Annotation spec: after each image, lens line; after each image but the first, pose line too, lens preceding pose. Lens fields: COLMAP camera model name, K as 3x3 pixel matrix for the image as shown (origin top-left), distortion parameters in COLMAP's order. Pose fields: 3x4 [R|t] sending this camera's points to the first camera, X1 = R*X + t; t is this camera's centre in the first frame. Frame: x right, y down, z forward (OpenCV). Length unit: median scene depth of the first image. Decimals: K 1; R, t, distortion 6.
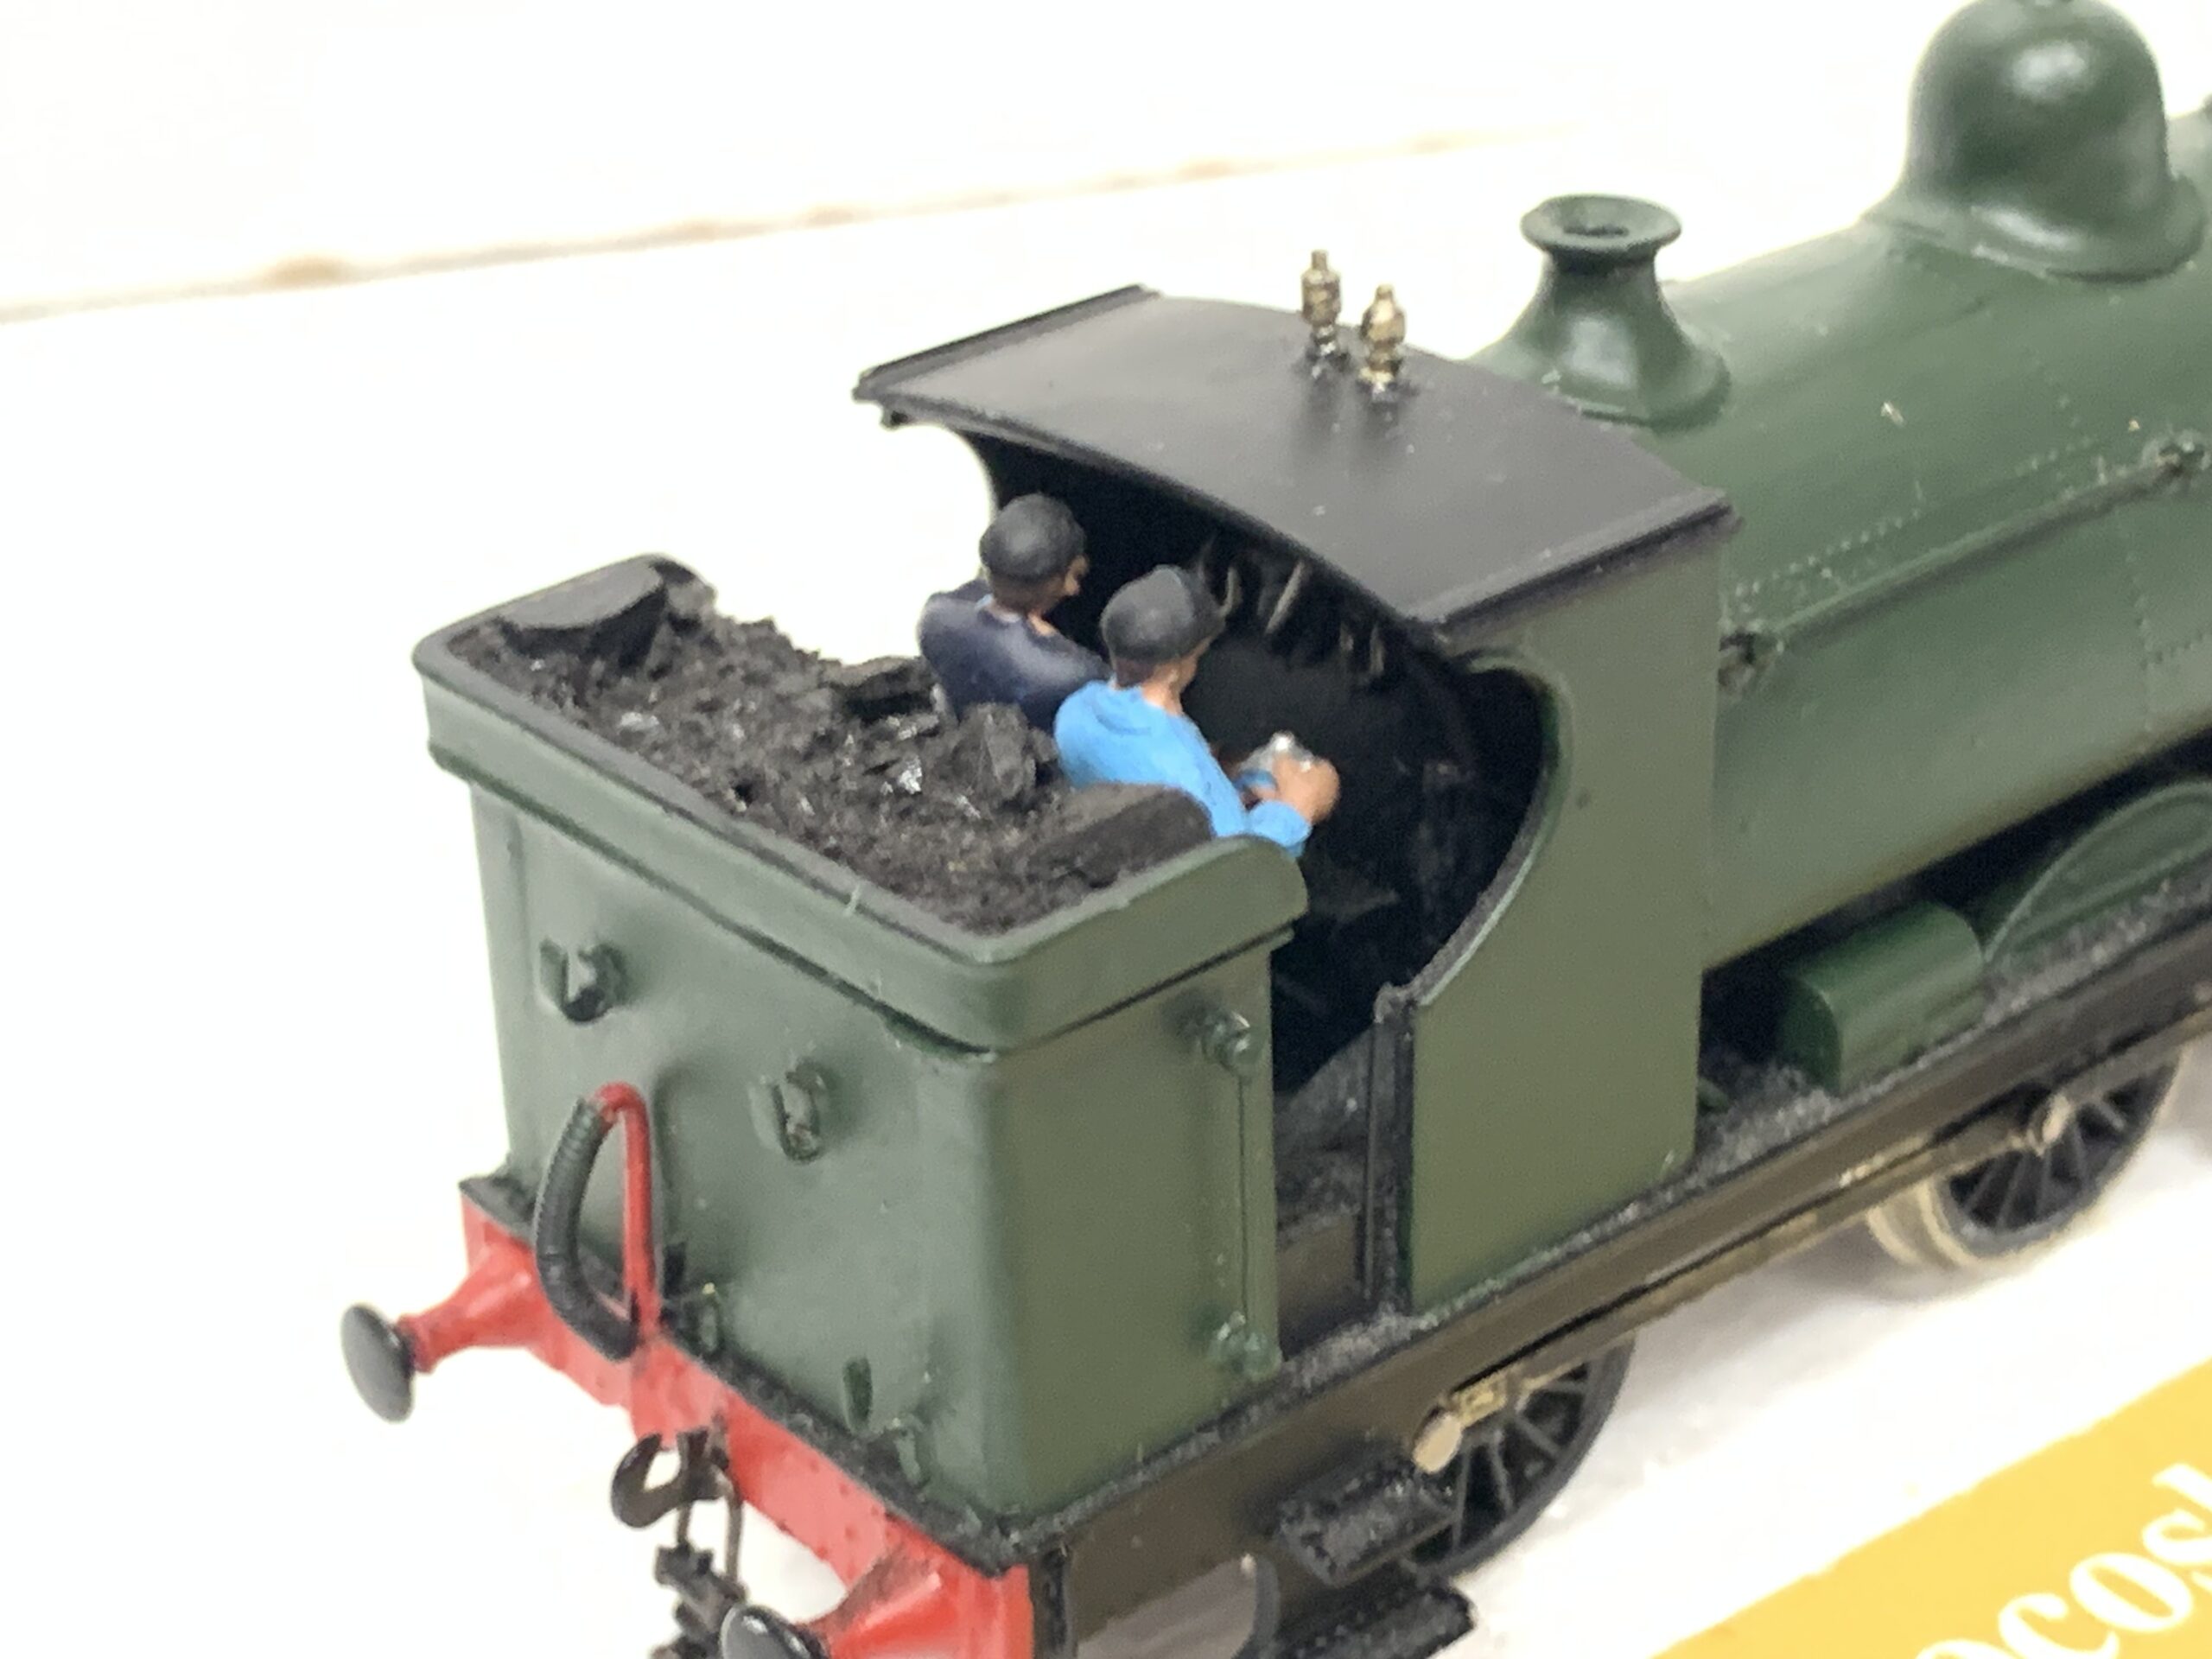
lens RADIAL K [[4190.0, 0, 1106.0], [0, 4190.0, 829.5], [0, 0, 1]] dist [0.324256, -1.674079]
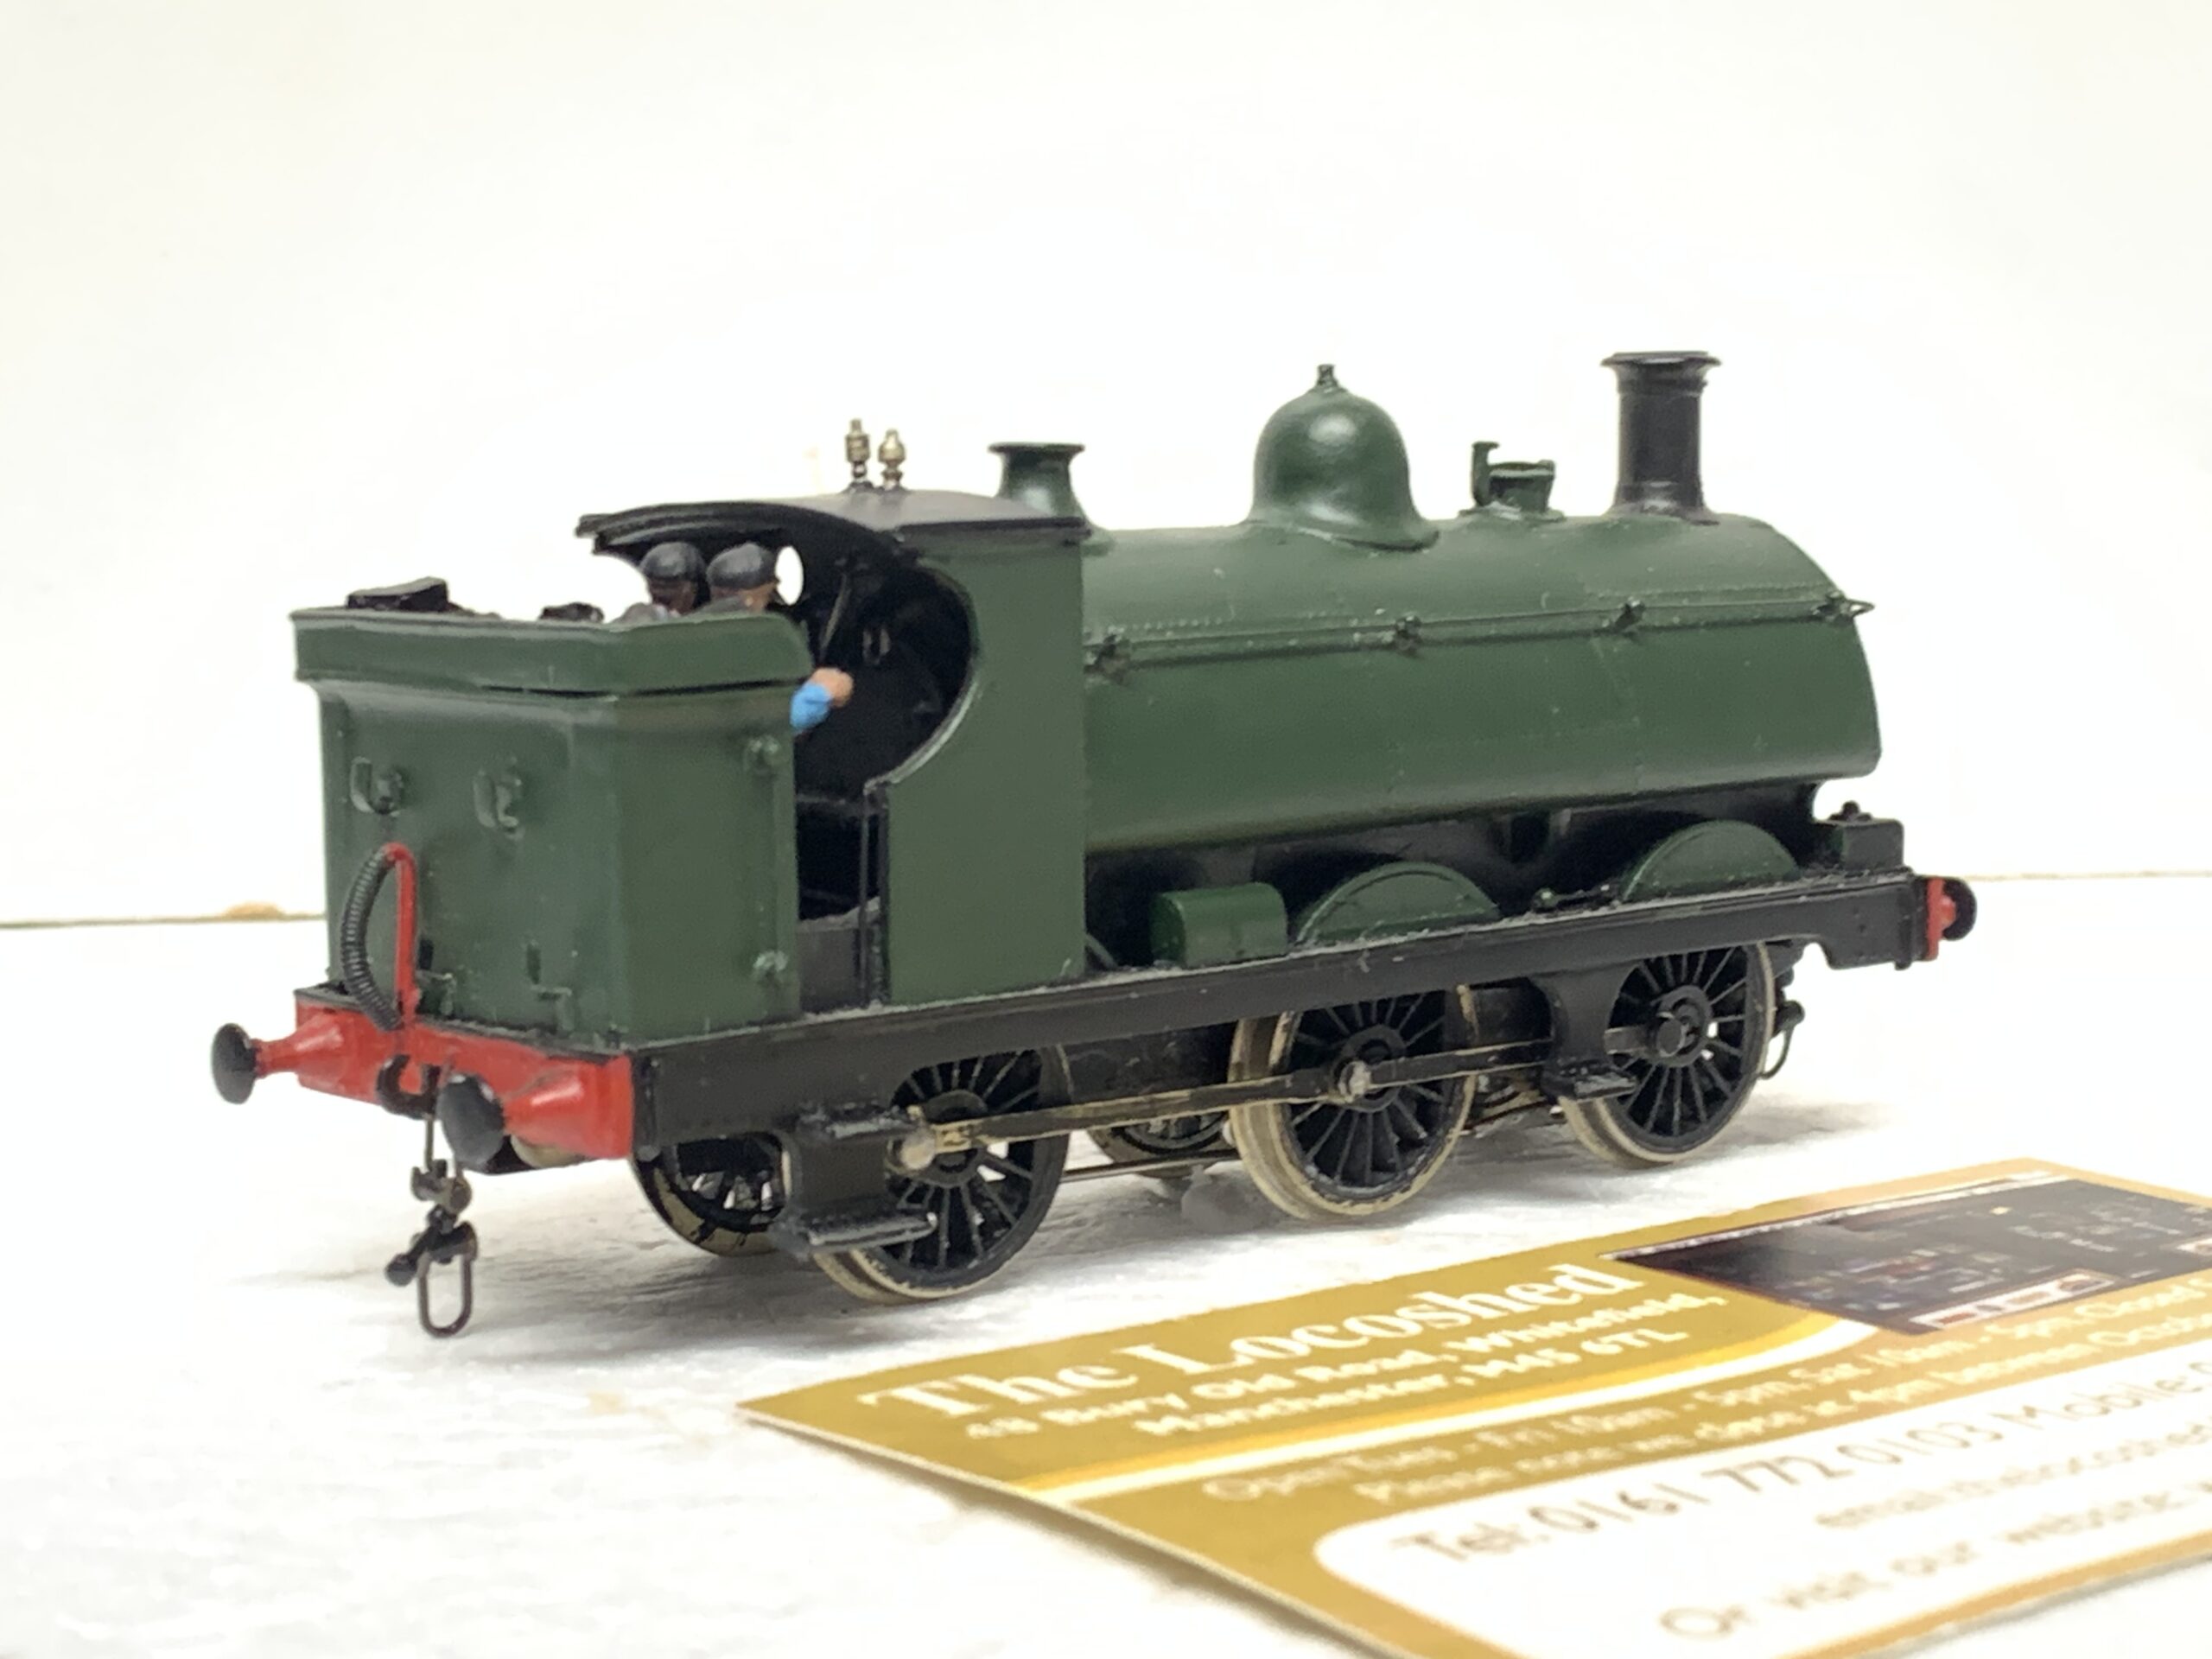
lens RADIAL K [[4245.3, 0, 1106.0], [0, 4245.3, 829.5], [0, 0, 1]] dist [0.126250, -0.051604]
pose [[0.999709, 0.017309, 0.016819, 0.121563], [-0.009928, 0.930129, -0.367100, 0.620256], [-0.021998, 0.366826, 0.930029, -0.503189]]
